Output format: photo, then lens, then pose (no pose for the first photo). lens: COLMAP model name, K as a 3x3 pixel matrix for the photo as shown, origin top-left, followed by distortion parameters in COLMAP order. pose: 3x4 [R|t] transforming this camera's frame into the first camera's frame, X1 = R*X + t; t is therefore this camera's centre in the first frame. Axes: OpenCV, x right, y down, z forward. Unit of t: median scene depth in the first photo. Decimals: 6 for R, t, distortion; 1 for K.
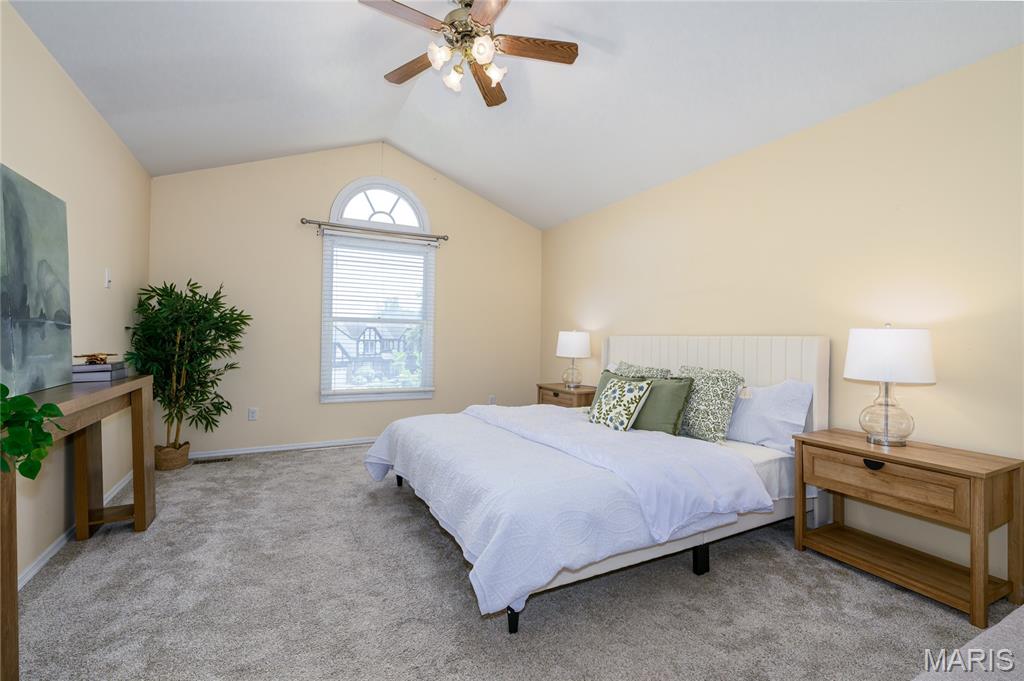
lens RADIAL K [[457.5, 0, 516.7], [0, 457.5, 332.1], [0, 0, 1]] dist [0.000457, 0.000166]
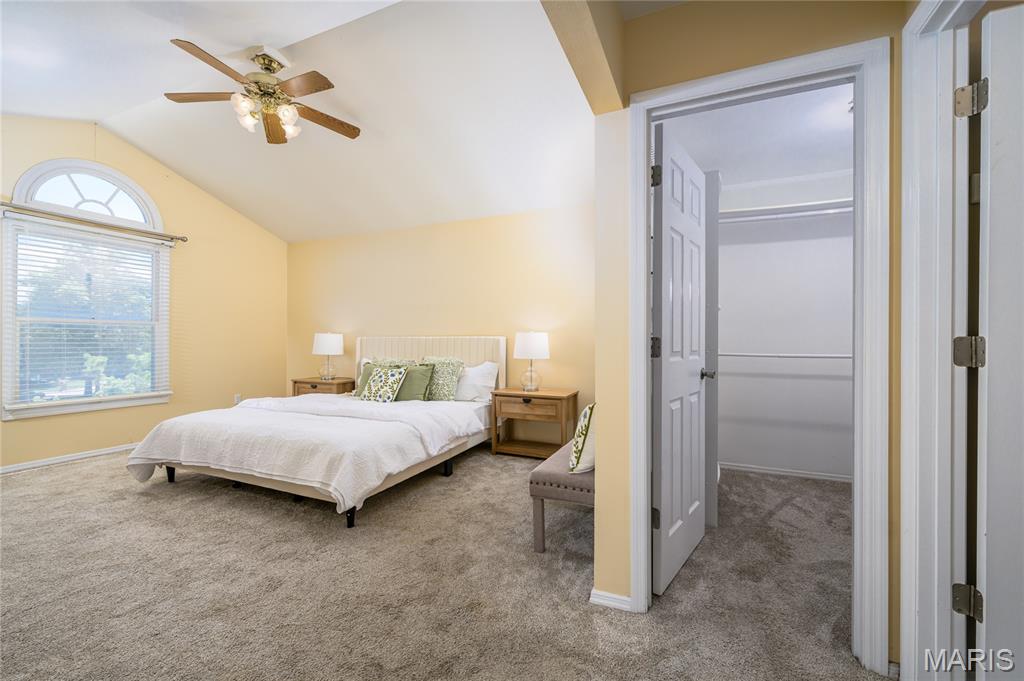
lens RADIAL K [[405.3, 0, 518.4], [0, 405.3, 330.6], [0, 0, 1]] dist [-0.000173, -0.000322]
pose [[0.785722, 0.002021, 0.618576, -0.245469], [0.000803, 0.999990, -0.004287, -0.006540], [-0.618579, 0.003865, 0.785713, -0.263067]]
